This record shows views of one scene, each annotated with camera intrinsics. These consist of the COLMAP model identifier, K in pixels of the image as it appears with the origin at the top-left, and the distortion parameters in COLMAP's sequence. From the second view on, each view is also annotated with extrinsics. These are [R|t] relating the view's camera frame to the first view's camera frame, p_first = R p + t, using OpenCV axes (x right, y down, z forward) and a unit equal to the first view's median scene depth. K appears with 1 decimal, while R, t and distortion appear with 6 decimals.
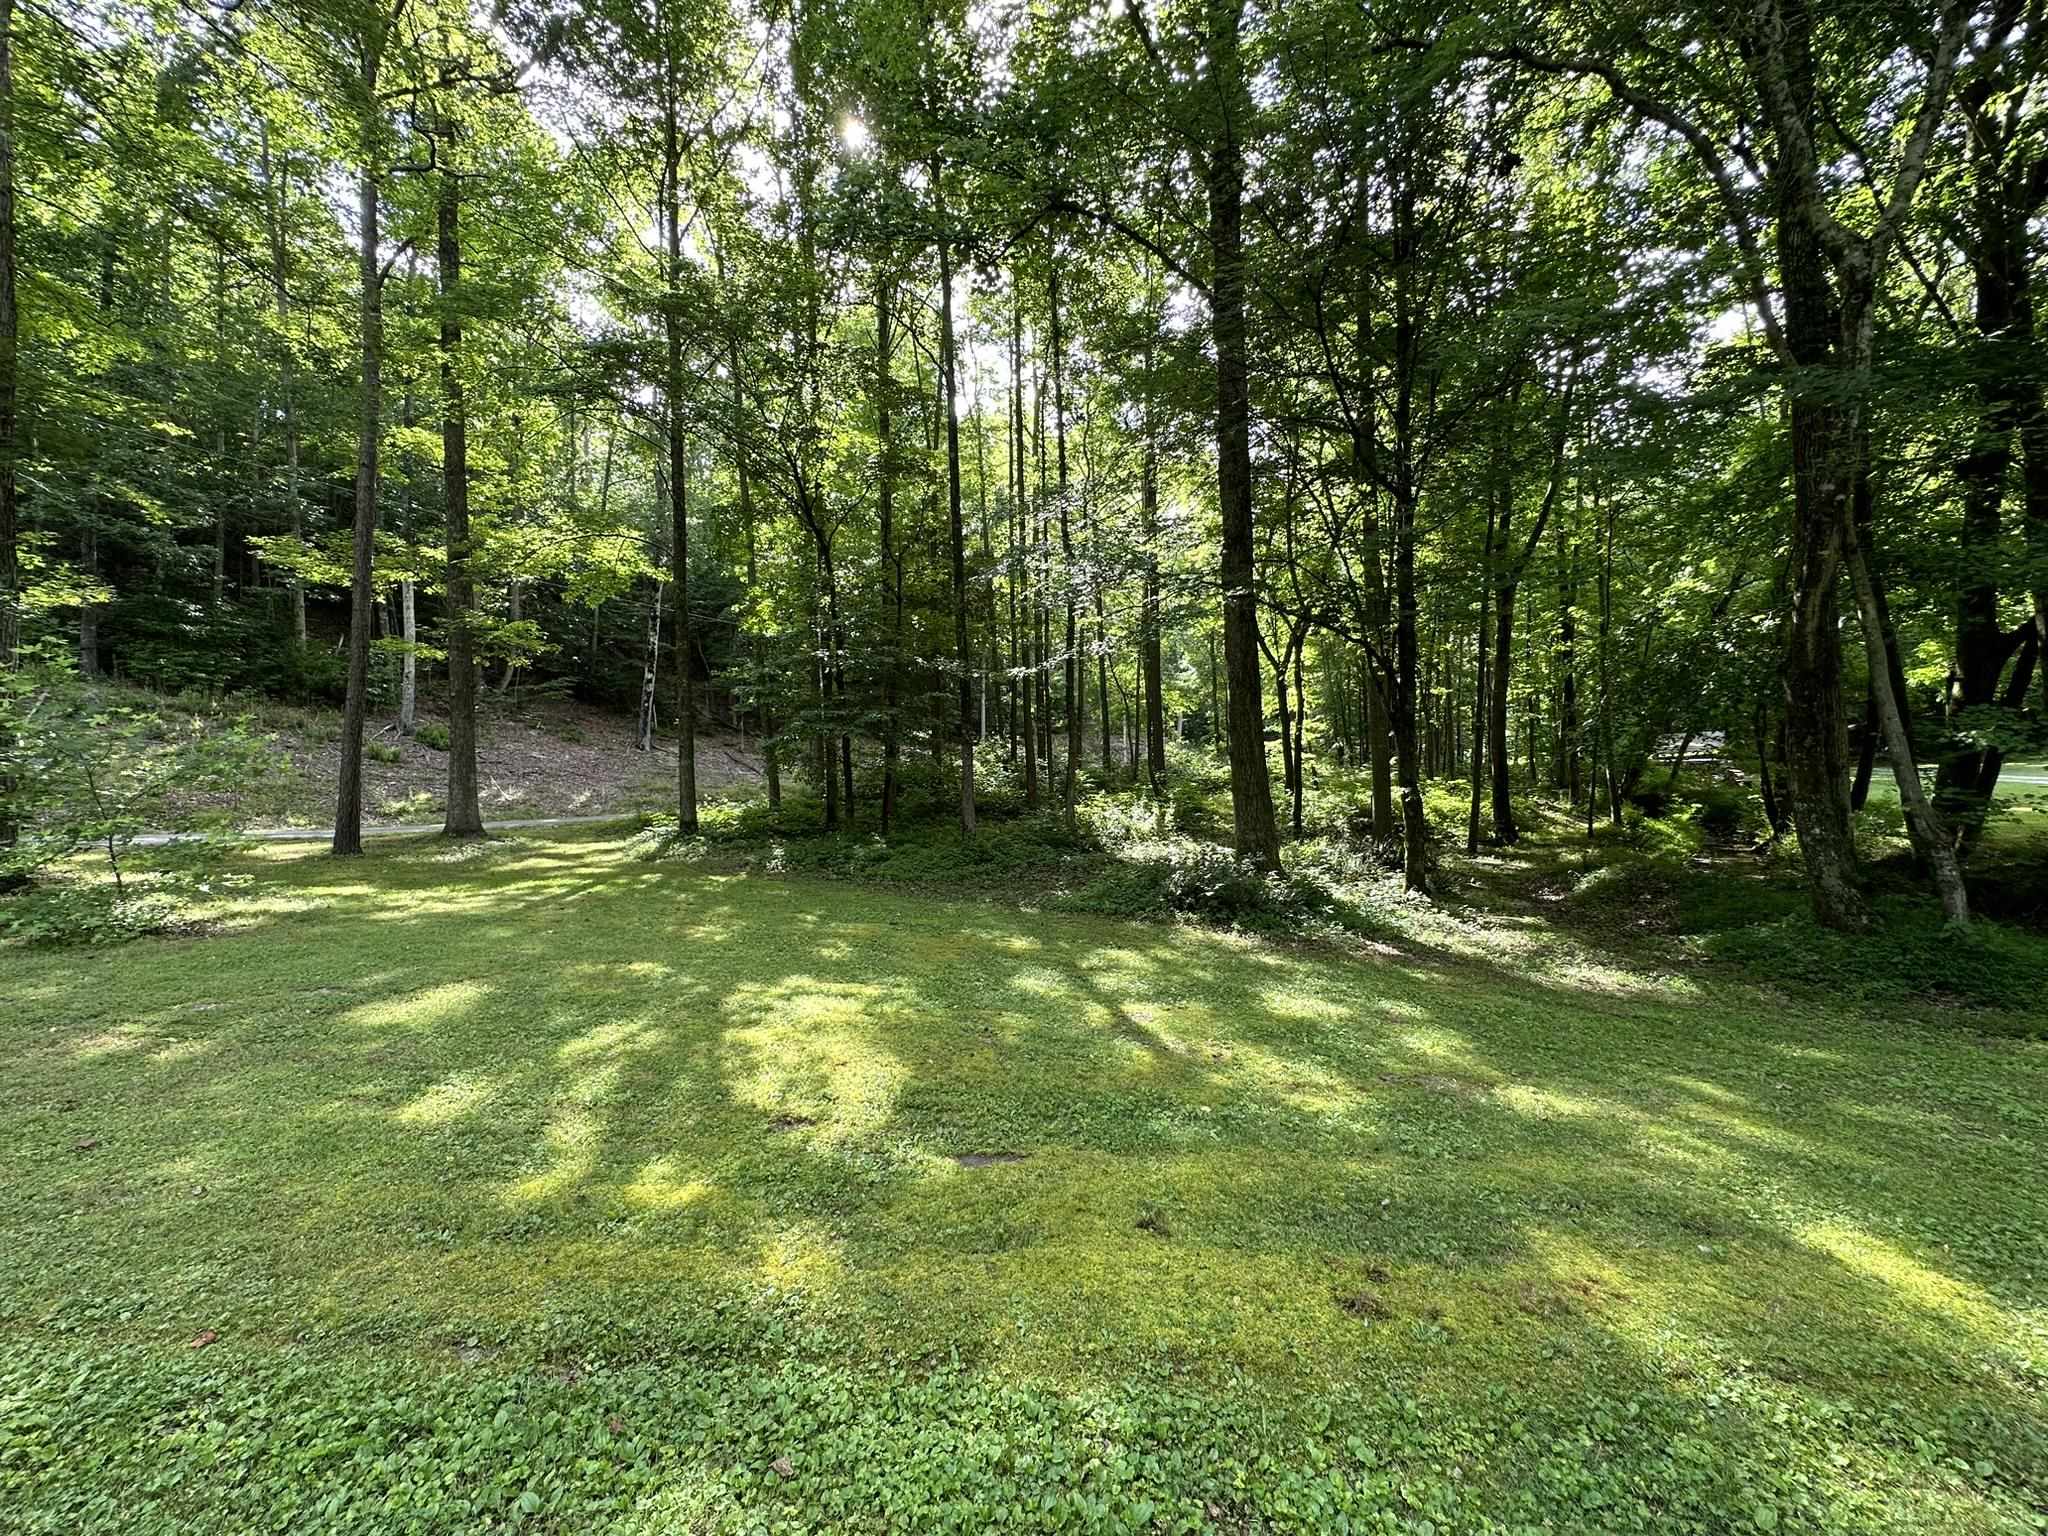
lens RADIAL K [[815.2, 0, 1016.8], [0, 815.2, 771.0], [0, 0, 1]] dist [-0.005533, 0.000636]
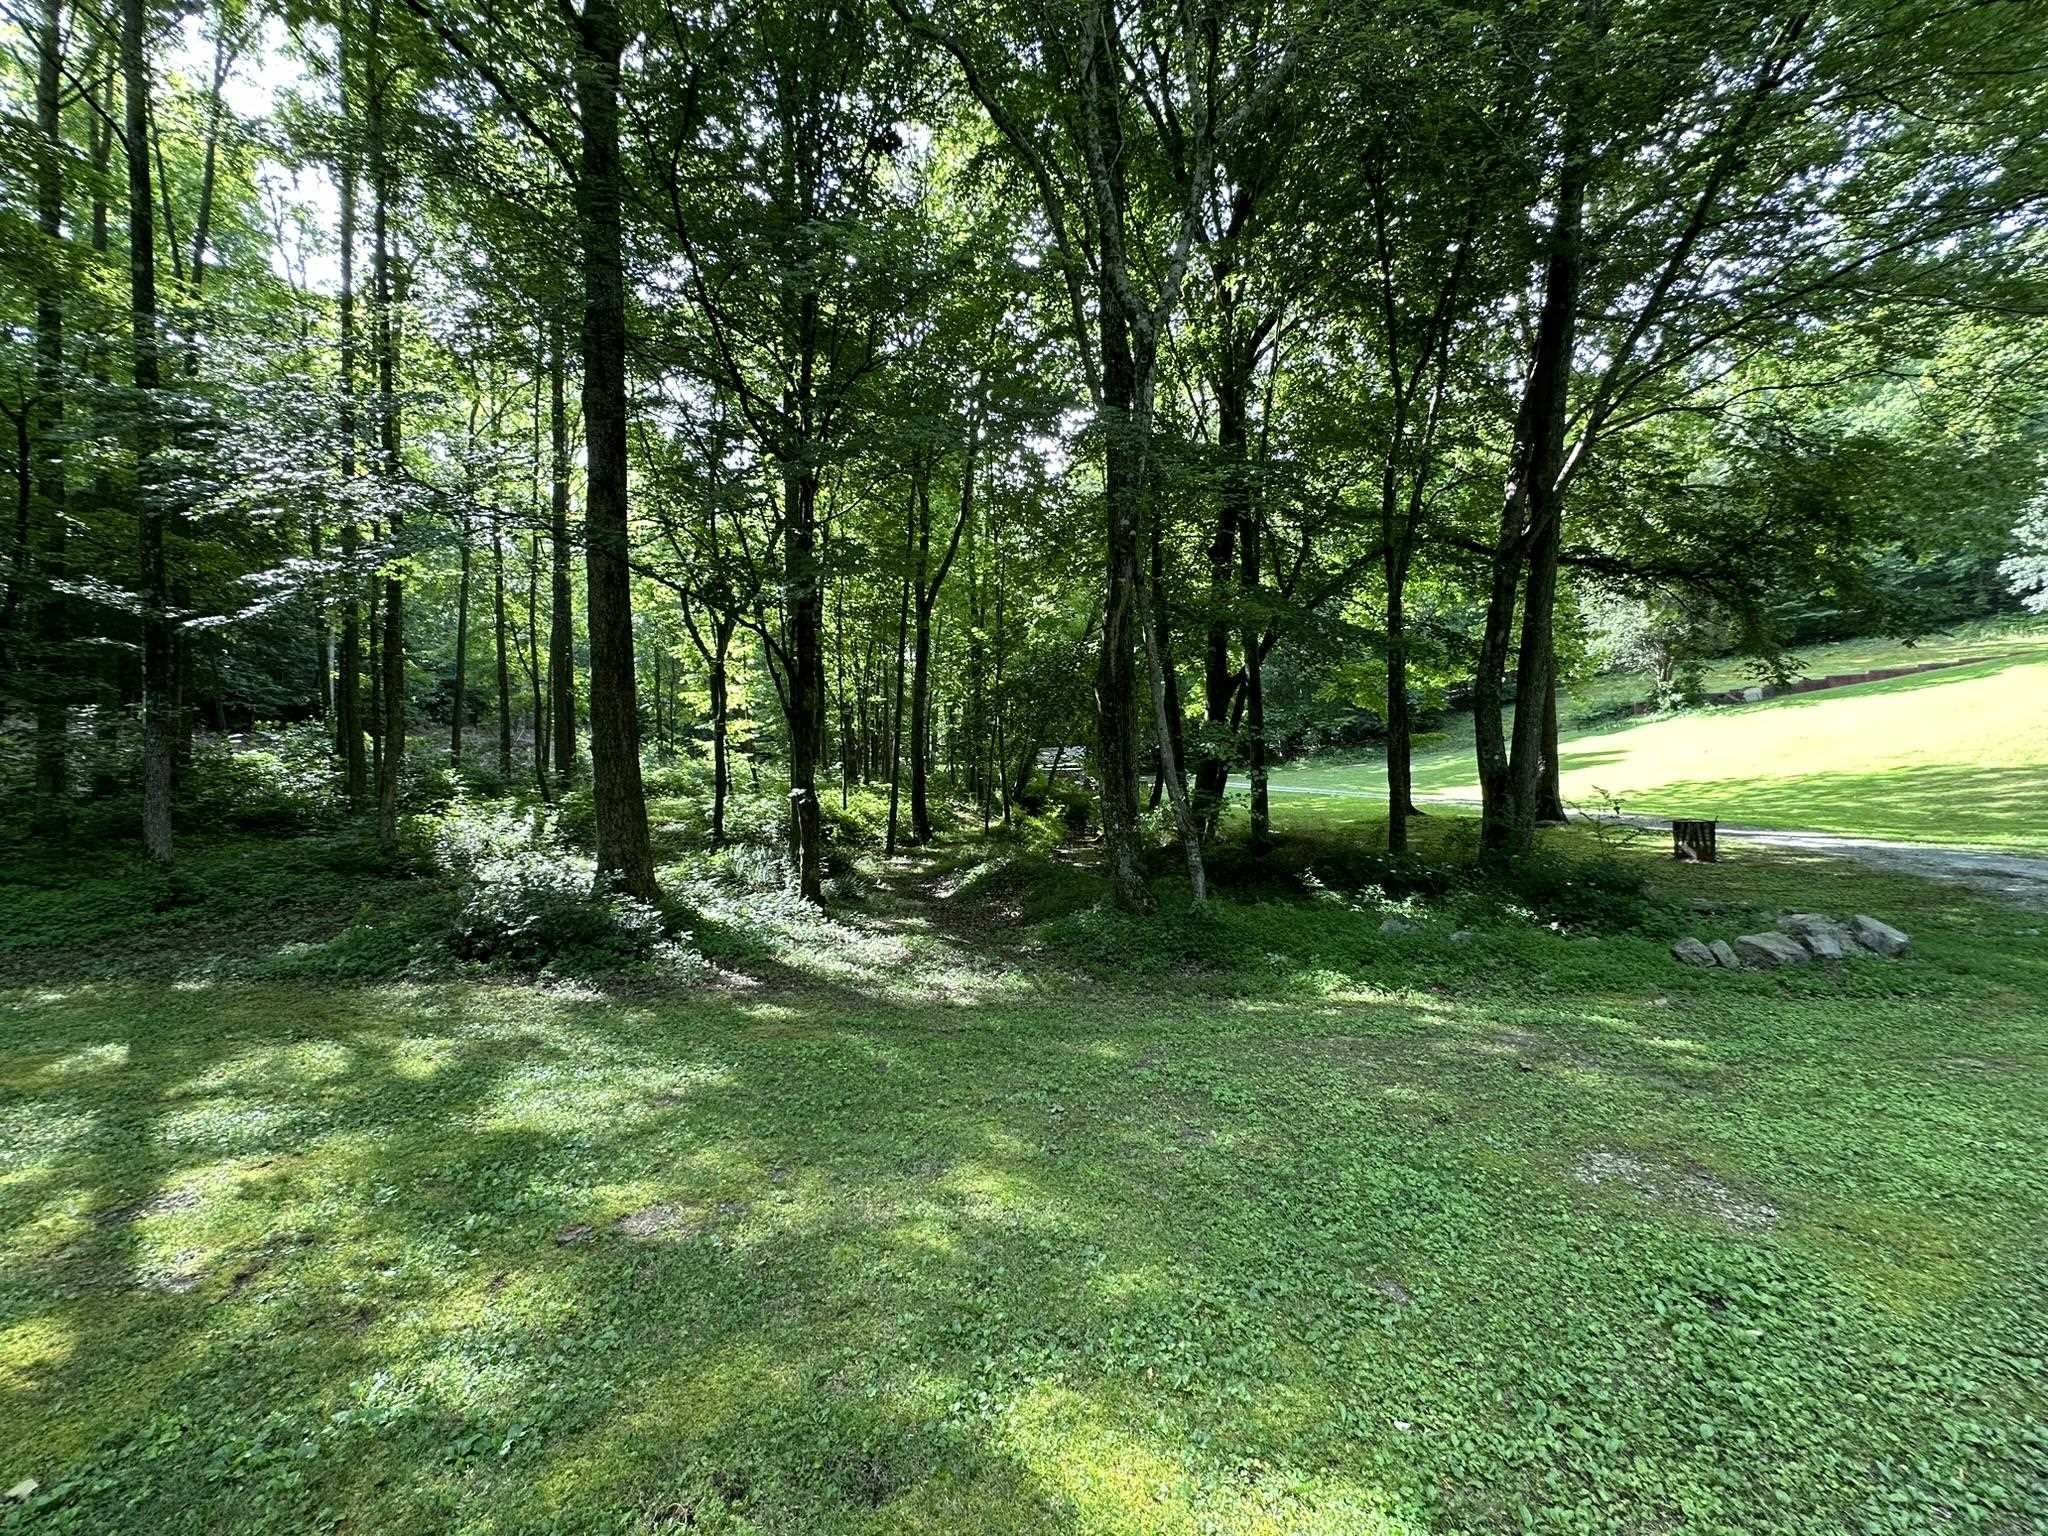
lens RADIAL K [[815.2, 0, 1027.6], [0, 815.2, 774.7], [0, 0, 1]] dist [-0.005533, 0.000636]
pose [[0.803224, 0.011373, 0.595568, 0.120629], [-0.010700, 0.999932, -0.004665, 0.004702], [-0.595580, -0.002626, 0.803291, 0.092426]]
